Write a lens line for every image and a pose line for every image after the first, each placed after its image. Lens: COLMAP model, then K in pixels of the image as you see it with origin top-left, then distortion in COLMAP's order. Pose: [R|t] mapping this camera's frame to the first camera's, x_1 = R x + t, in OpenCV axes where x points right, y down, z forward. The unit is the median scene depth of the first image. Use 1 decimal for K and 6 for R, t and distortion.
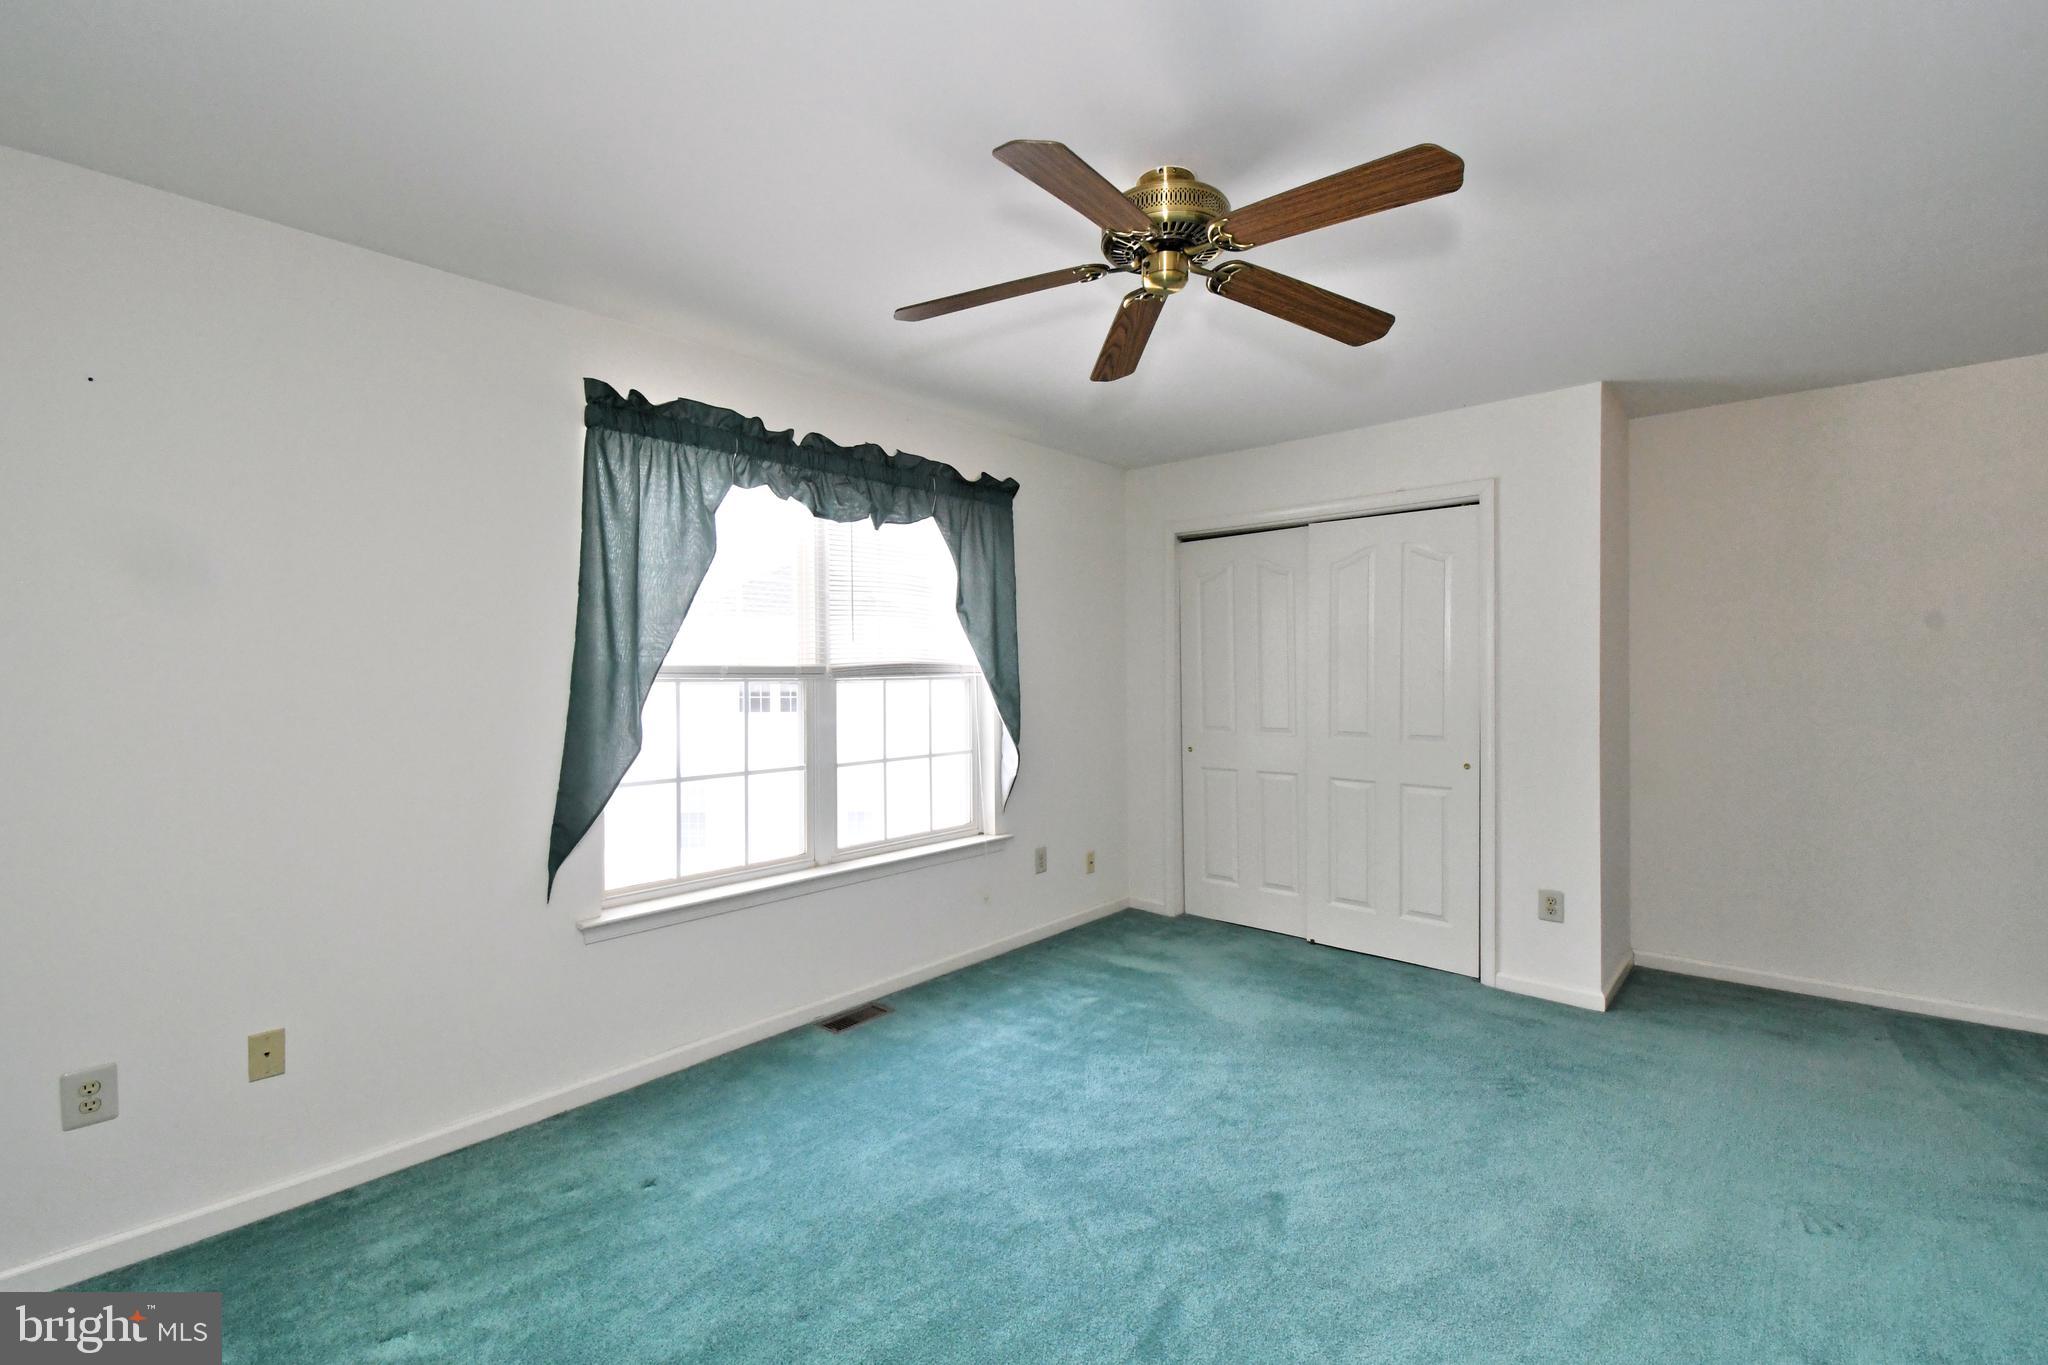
lens RADIAL K [[899.7, 0, 1024.0], [0, 899.7, 682.5], [0, 0, 1]] dist [0.000627, -0.000035]
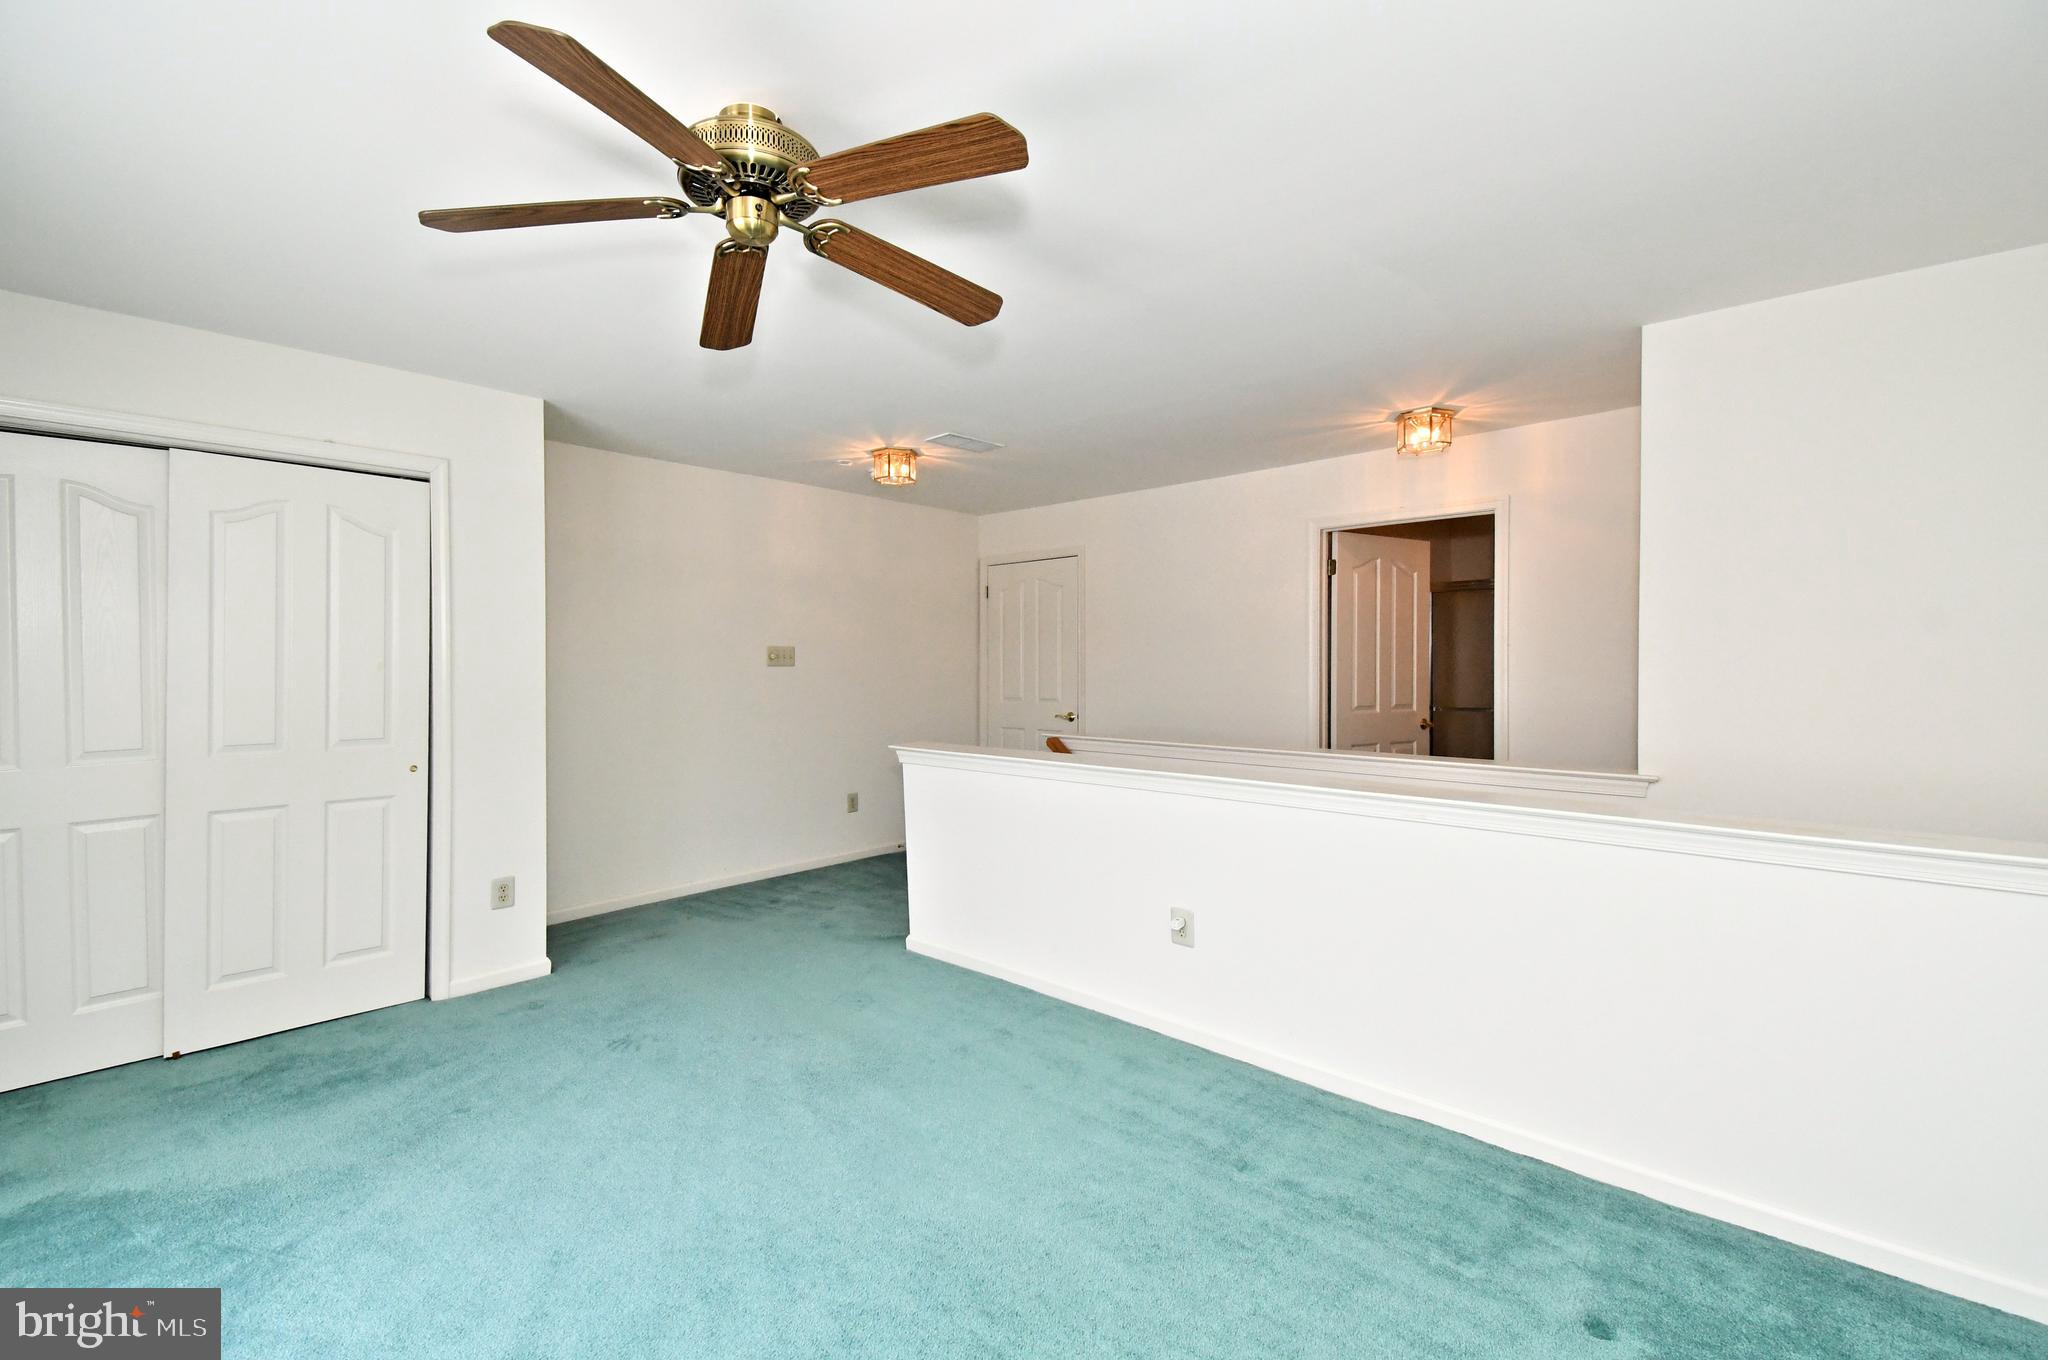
lens RADIAL K [[875.2, 0, 1014.4], [0, 875.2, 667.2], [0, 0, 1]] dist [0.000696, -0.000119]
pose [[-0.002083, 0.004508, 0.999988, -0.422953], [0.010949, 0.999930, -0.004485, 0.002423], [-0.999938, 0.010940, -0.002132, 0.431943]]
